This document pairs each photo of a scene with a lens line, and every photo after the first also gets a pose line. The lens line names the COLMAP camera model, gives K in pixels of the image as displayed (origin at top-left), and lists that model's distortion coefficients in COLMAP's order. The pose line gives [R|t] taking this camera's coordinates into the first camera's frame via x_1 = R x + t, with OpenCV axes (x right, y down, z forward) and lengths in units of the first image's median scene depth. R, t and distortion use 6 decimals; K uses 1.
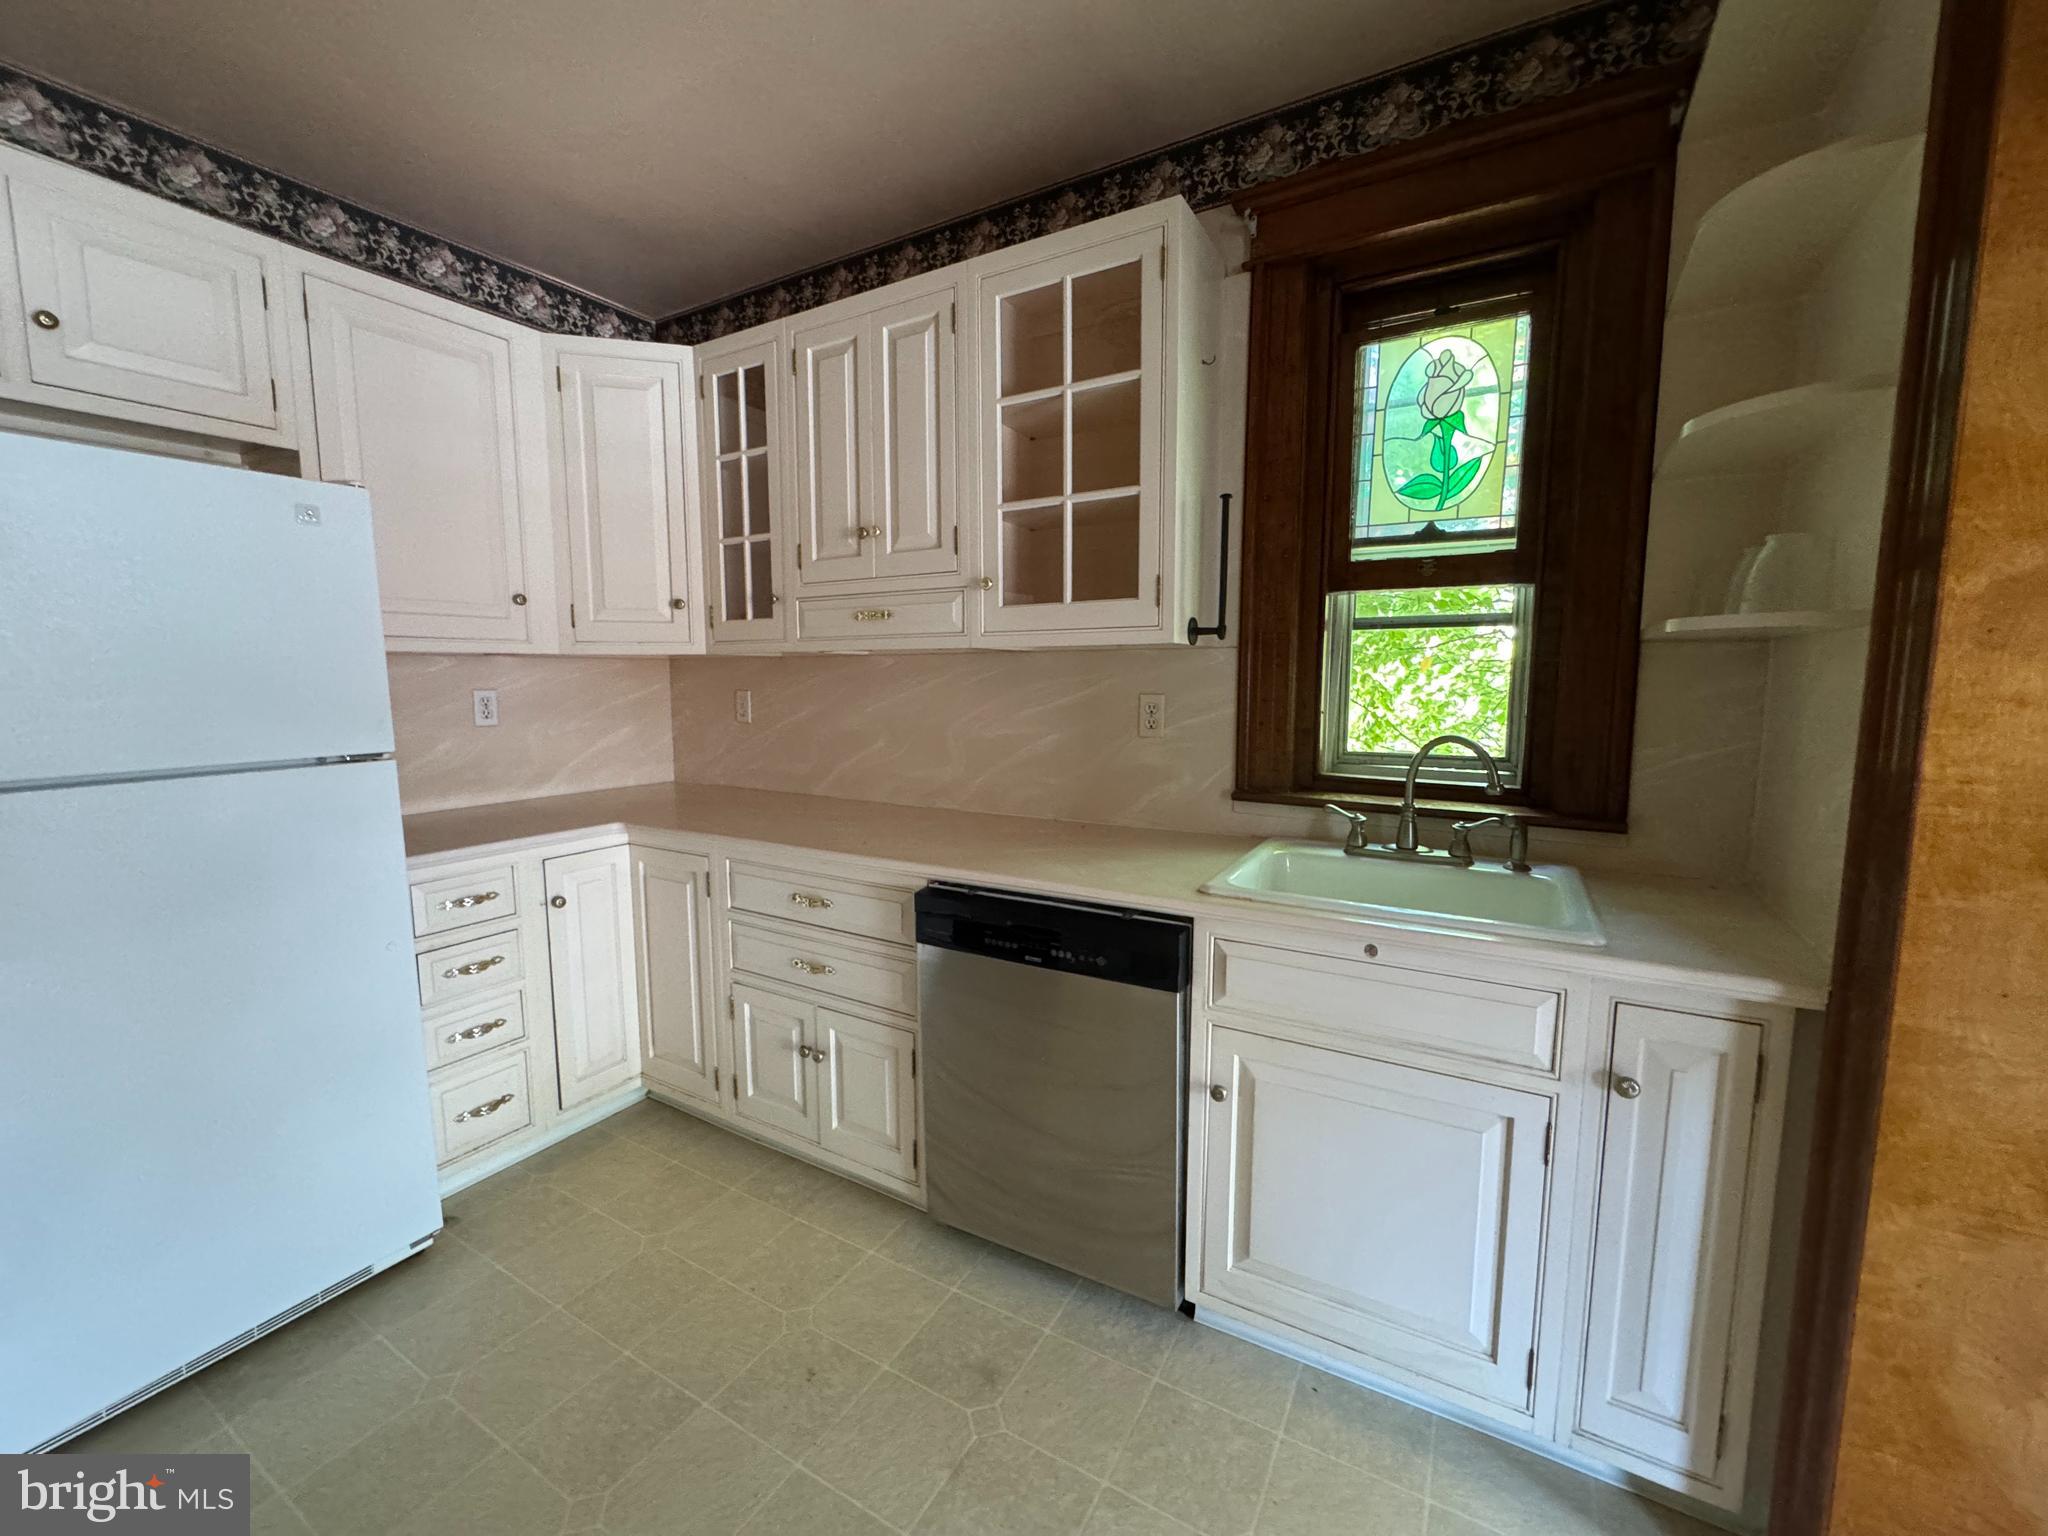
lens RADIAL K [[824.6, 0, 1023.7], [0, 824.6, 764.8], [0, 0, 1]] dist [-0.002014, -0.000332]
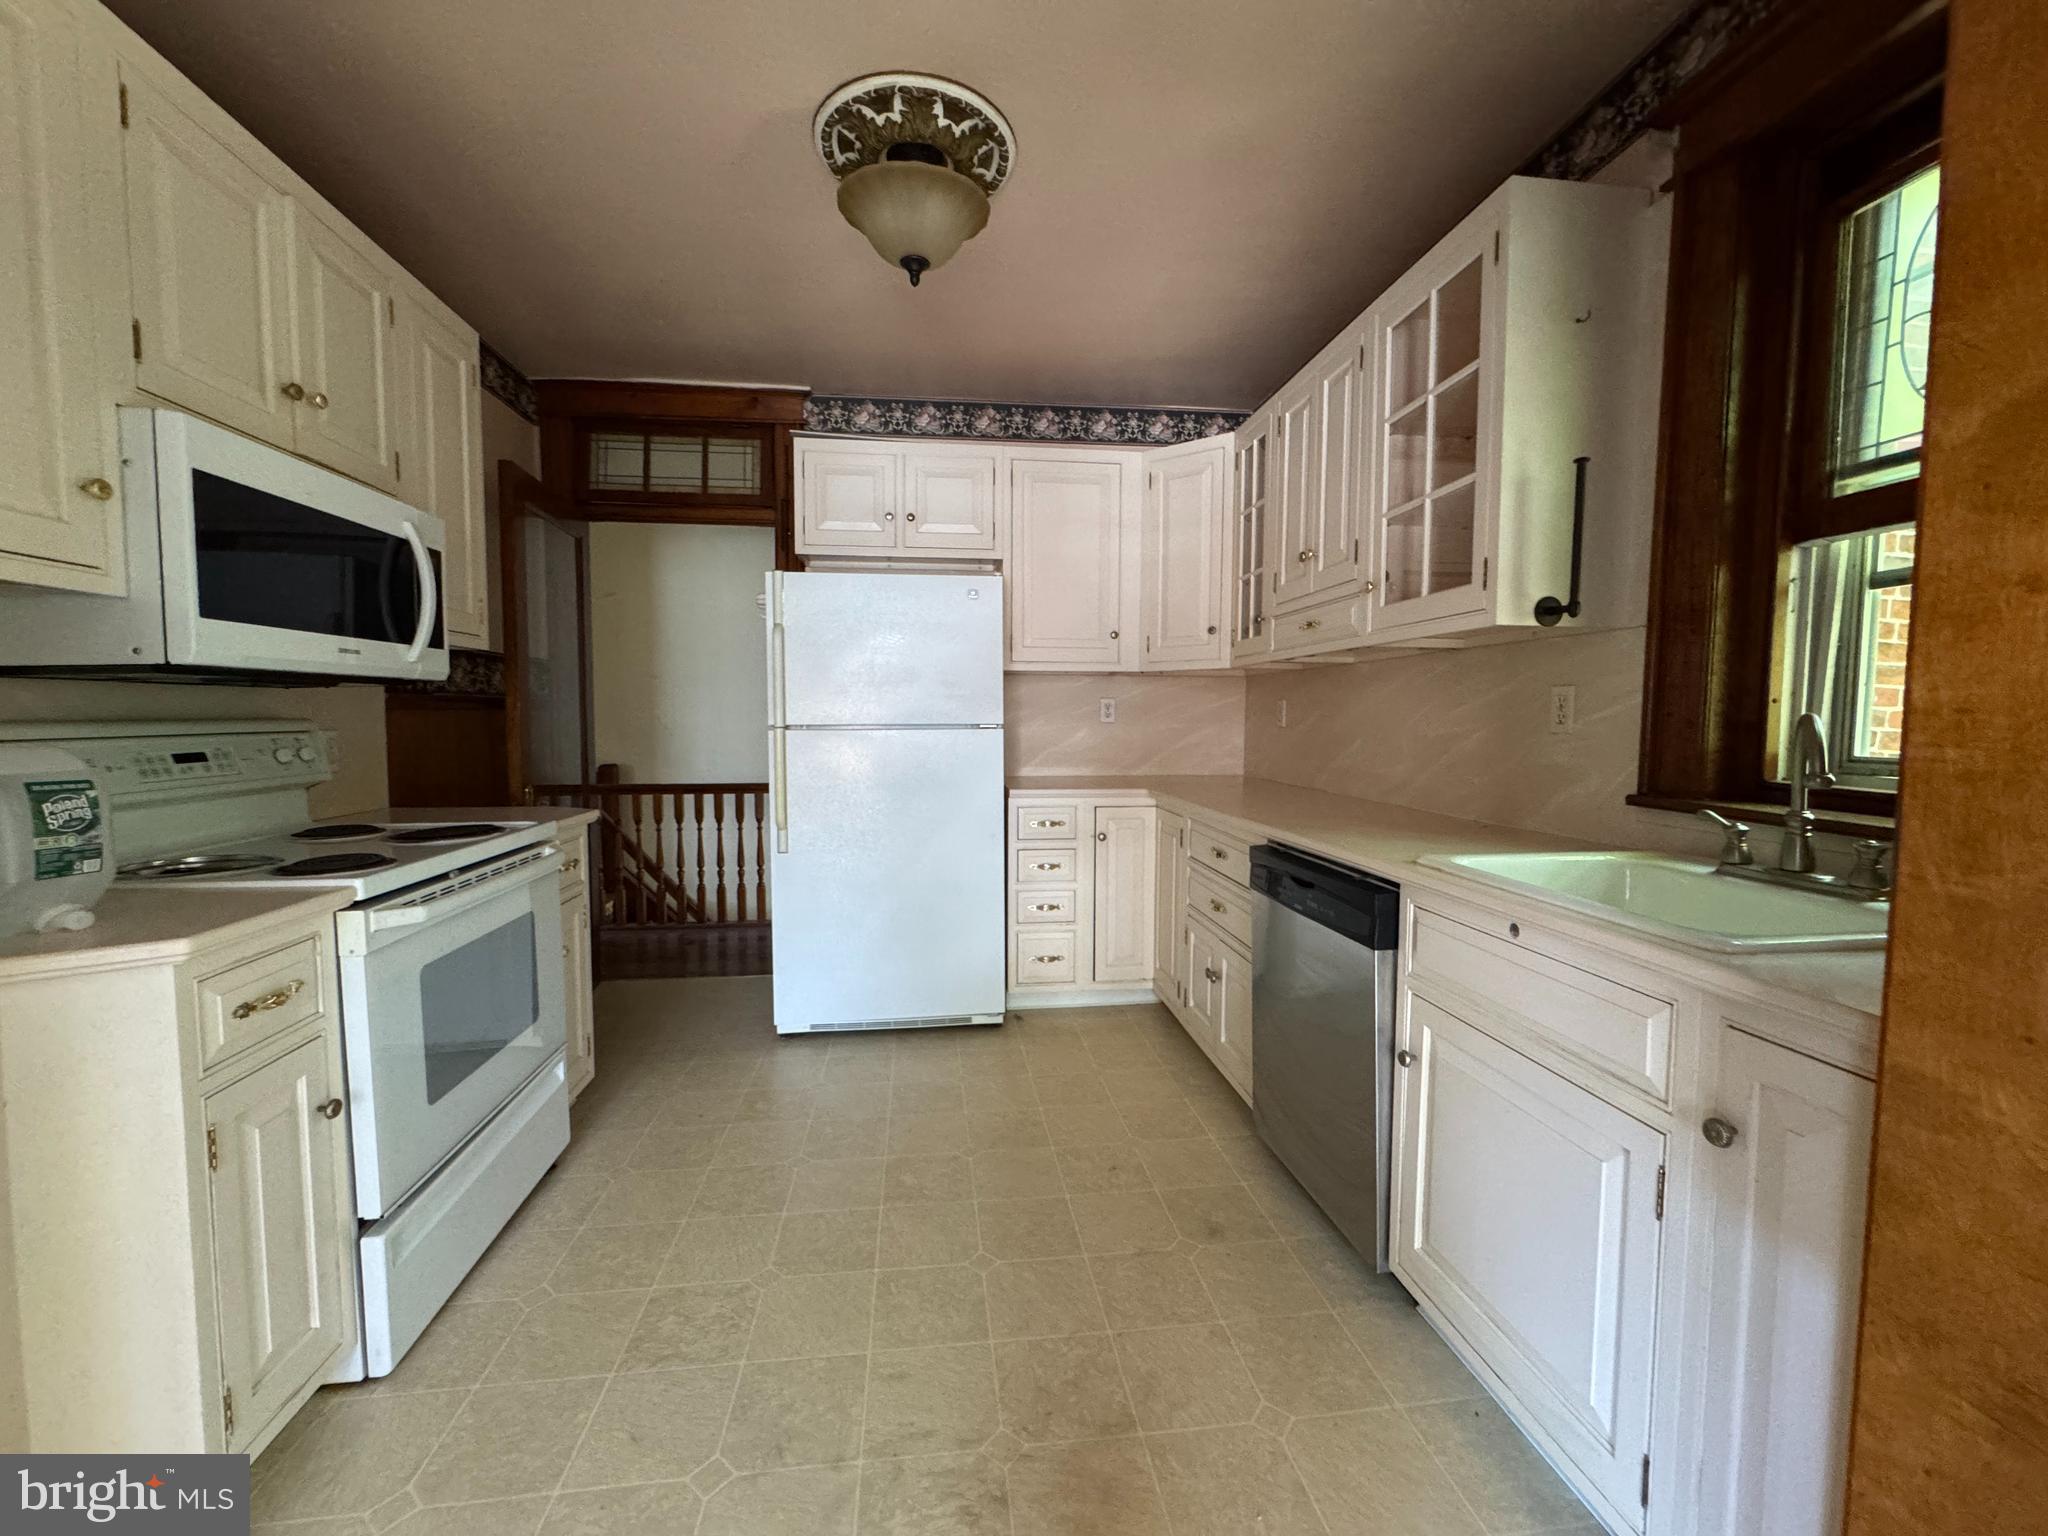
lens RADIAL K [[824.6, 0, 1023.7], [0, 824.6, 764.8], [0, 0, 1]] dist [-0.002014, -0.000332]
pose [[0.604965, 0.050639, -0.794641, 0.553691], [-0.091184, 0.995816, -0.005961, 0.064364], [0.791014, 0.076065, 0.607051, -0.013555]]
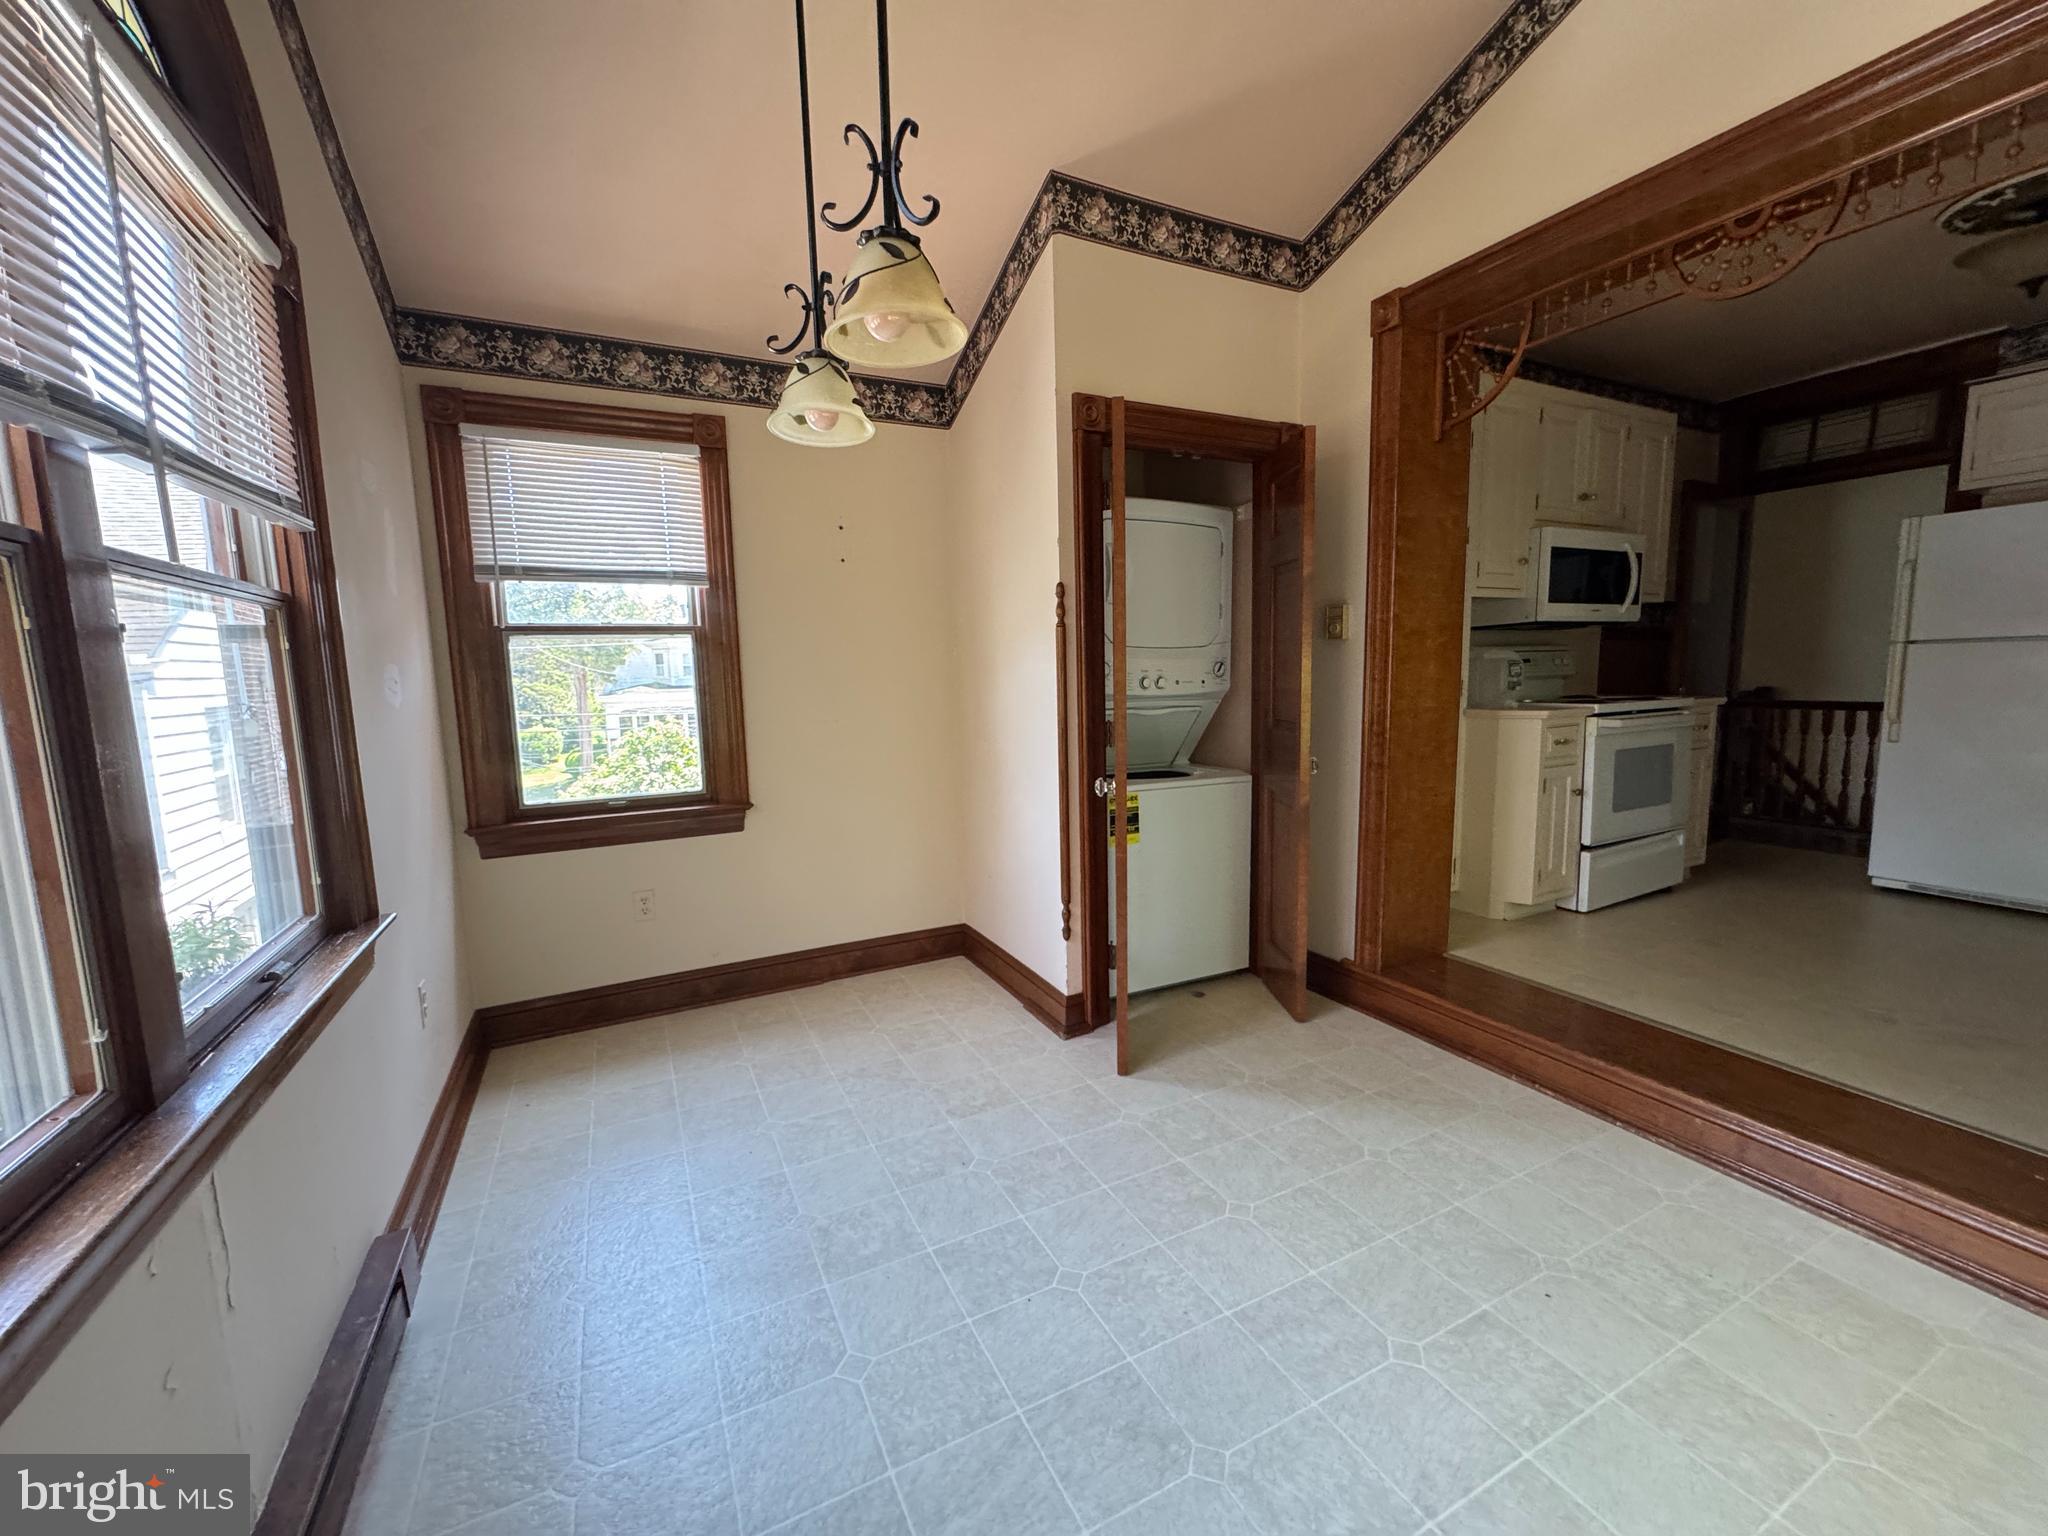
lens RADIAL K [[824.6, 0, 1023.7], [0, 824.6, 764.8], [0, 0, 1]] dist [-0.002014, -0.000332]
pose [[-0.549207, 0.108055, -0.828671, 1.738474], [-0.072597, 0.981688, 0.176123, 0.114255], [0.832527, 0.156887, -0.531306, -0.089272]]
